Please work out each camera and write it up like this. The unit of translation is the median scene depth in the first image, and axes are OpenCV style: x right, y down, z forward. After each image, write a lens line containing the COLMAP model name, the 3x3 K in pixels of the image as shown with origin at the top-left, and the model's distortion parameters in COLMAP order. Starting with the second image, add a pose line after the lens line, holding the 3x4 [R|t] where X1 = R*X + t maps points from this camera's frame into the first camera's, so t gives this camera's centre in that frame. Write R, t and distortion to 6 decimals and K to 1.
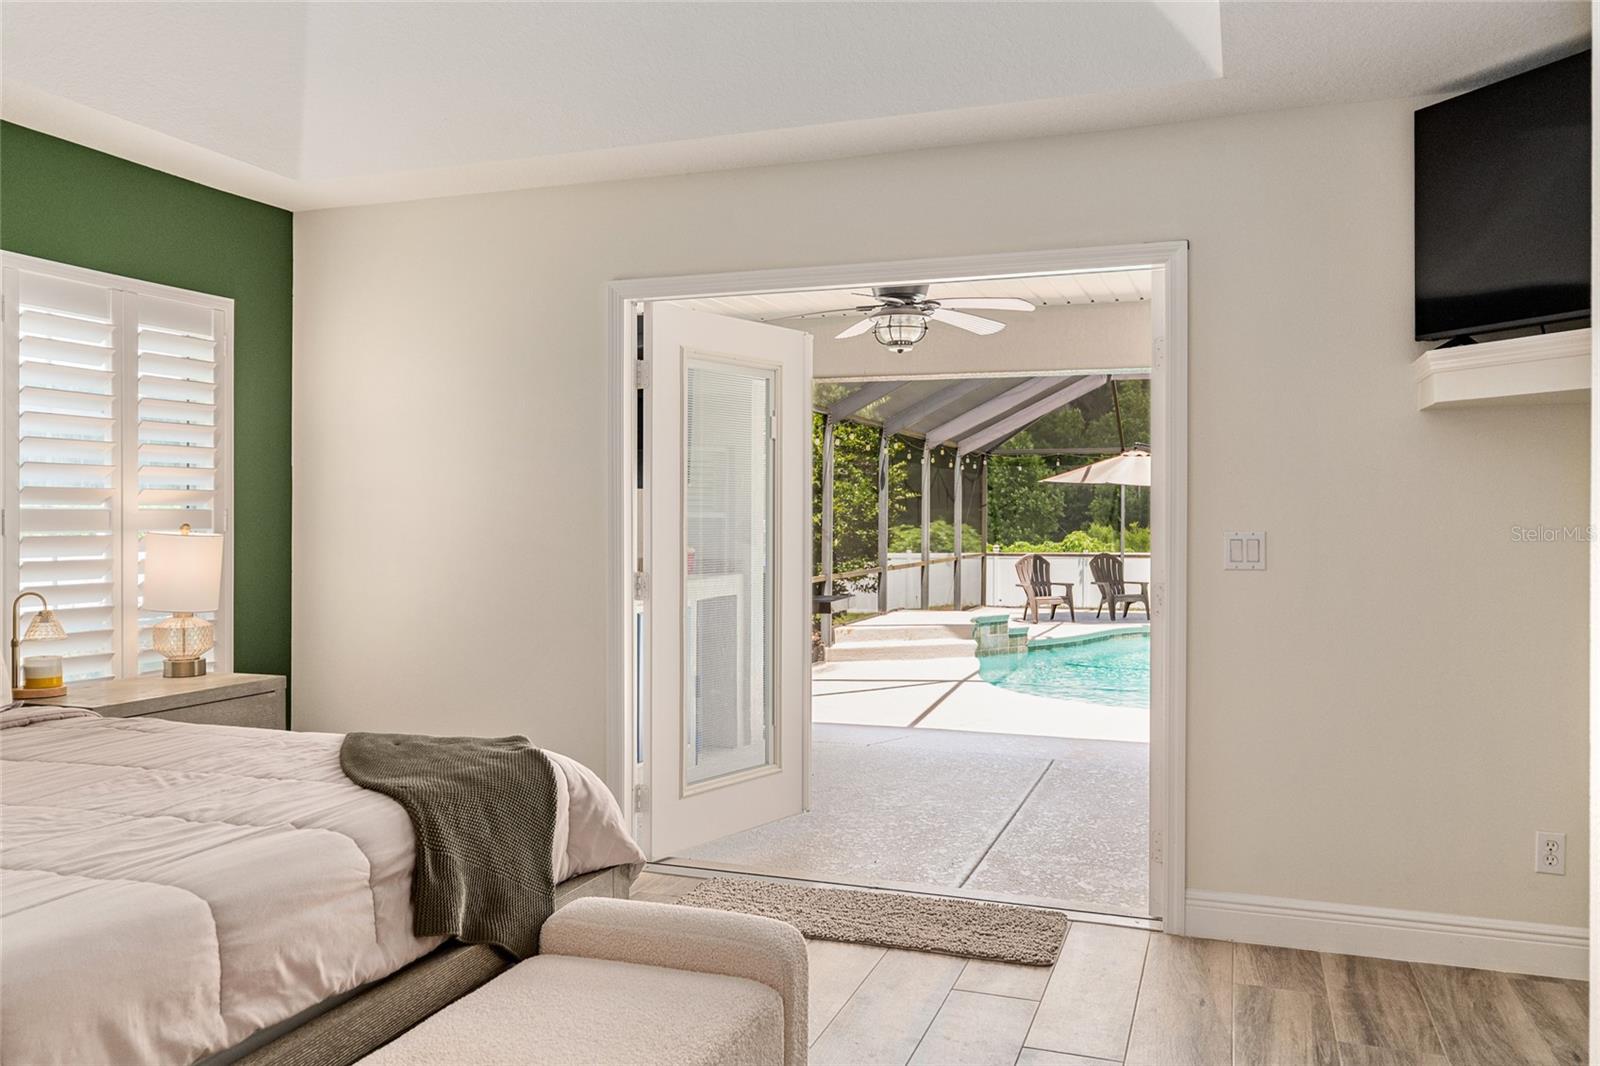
lens RADIAL K [[1256.9, 0, 797.4], [0, 1256.9, 506.7], [0, 0, 1]] dist [0.004045, 0.005661]
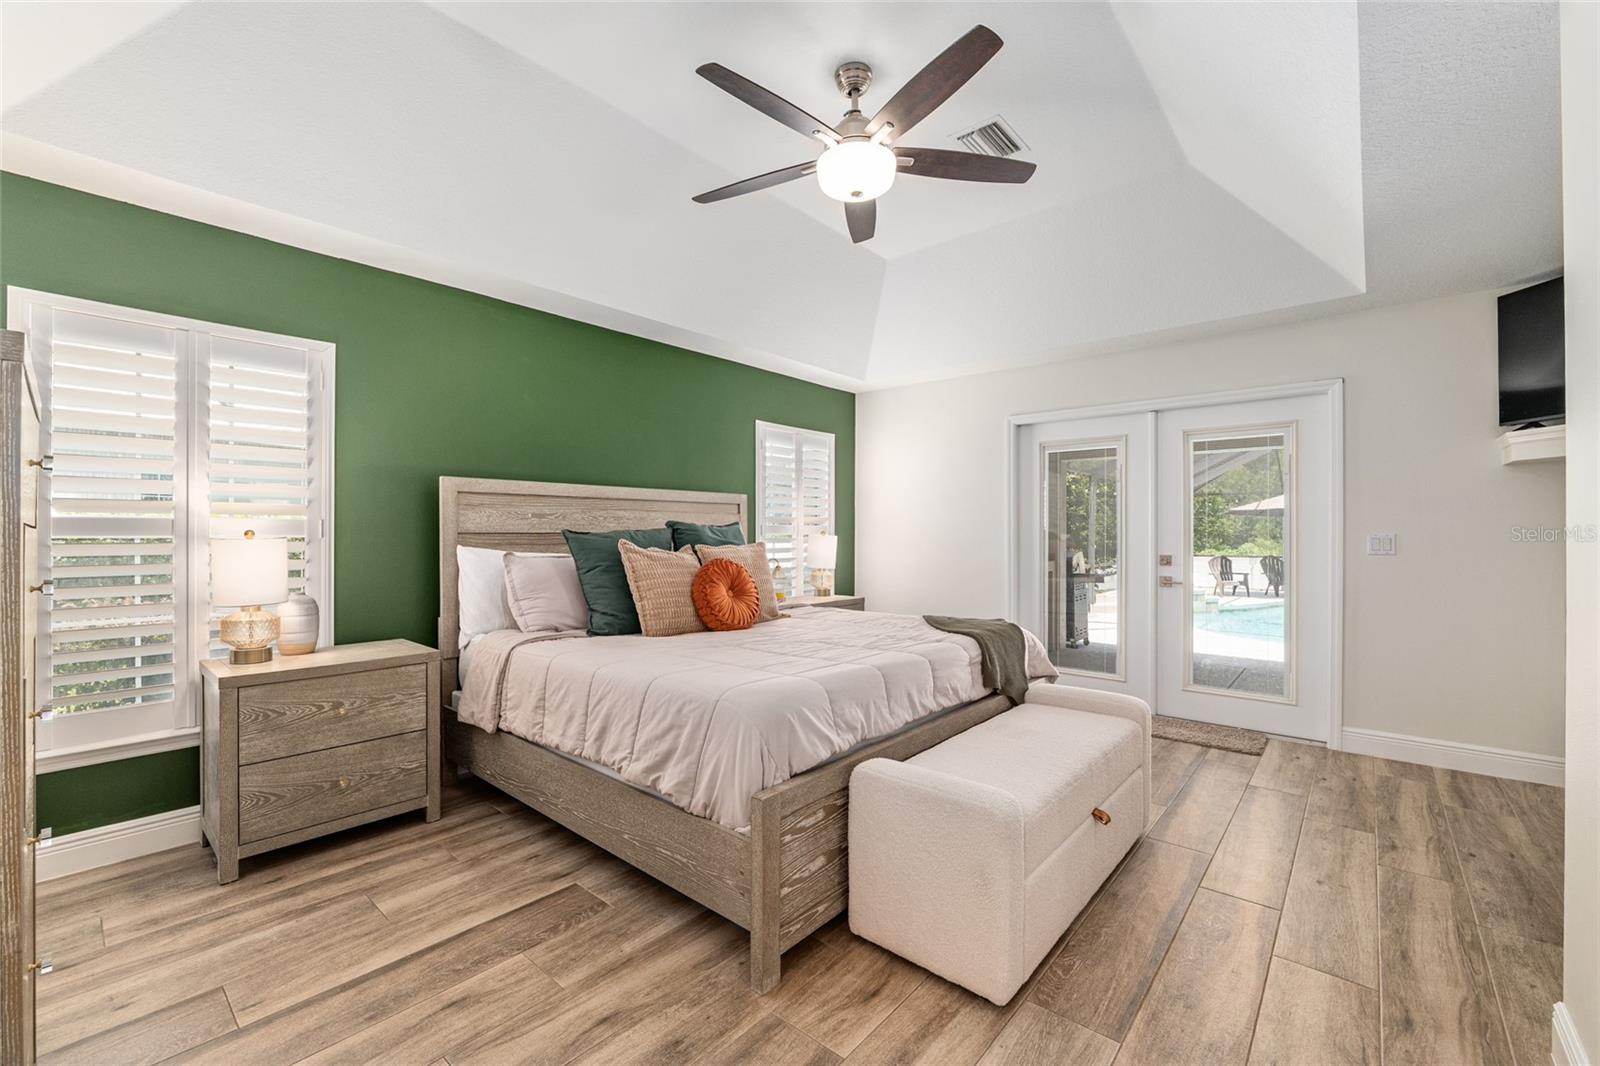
lens RADIAL K [[682.7, 0, 796.2], [0, 682.7, 528.9], [0, 0, 1]] dist [-0.002536, -0.000277]
pose [[0.934790, -0.002582, -0.355192, -0.093425], [0.002487, 0.999997, -0.000724, 0.010591], [0.355193, -0.000206, 0.934793, -0.244100]]
